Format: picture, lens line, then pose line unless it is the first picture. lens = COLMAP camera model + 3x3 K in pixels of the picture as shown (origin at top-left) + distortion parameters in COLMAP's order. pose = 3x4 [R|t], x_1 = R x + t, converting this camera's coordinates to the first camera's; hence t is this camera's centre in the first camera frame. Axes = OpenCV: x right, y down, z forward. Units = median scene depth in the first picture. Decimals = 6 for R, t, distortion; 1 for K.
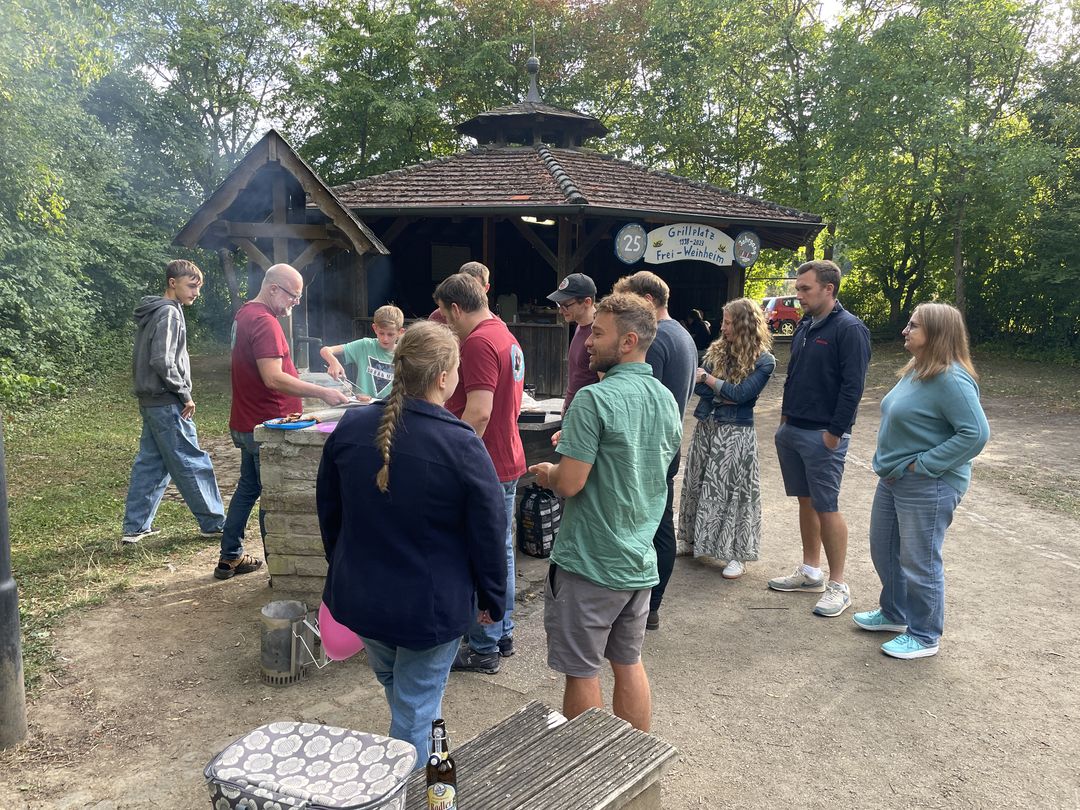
lens RADIAL K [[813.3, 0, 539.9], [0, 813.3, 406.0], [0, 0, 1]] dist [0.044389, -0.056221]
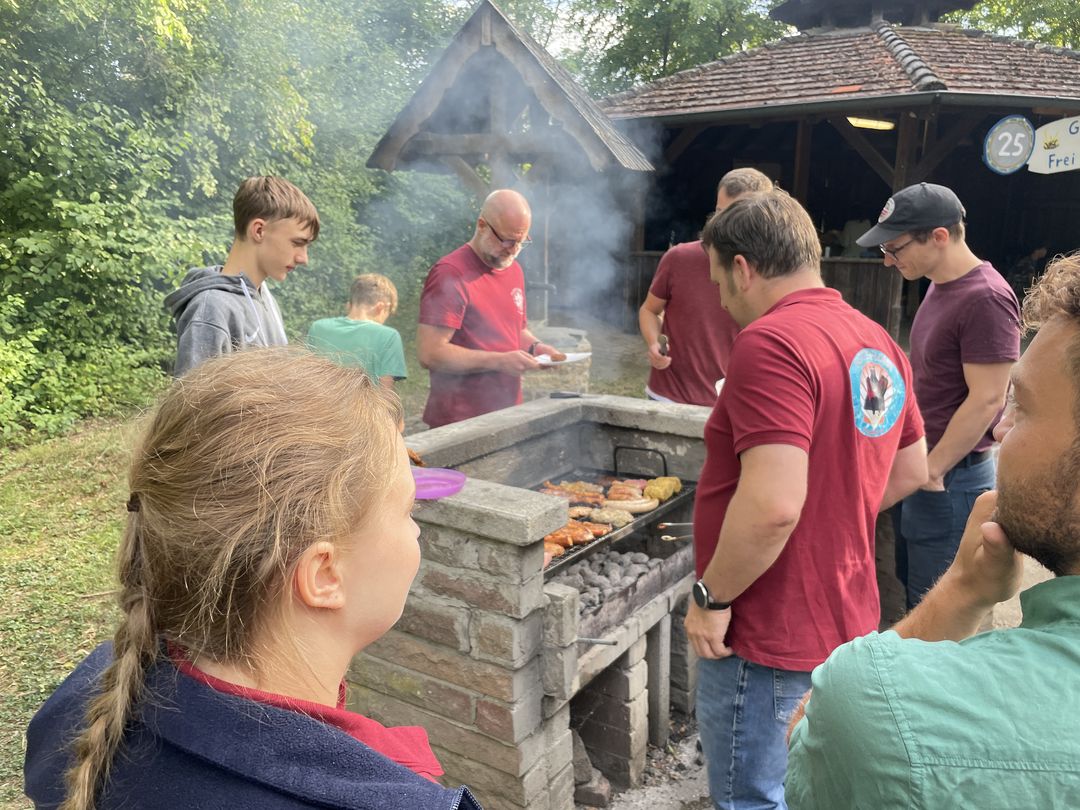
lens RADIAL K [[813.3, 0, 543.3], [0, 813.3, 401.4], [0, 0, 1]] dist [0.044389, -0.056221]
pose [[0.932133, 0.062796, -0.356630, 0.002735], [-0.034032, 0.995682, 0.086372, -0.024601], [0.360514, -0.068373, 0.930245, 0.169915]]
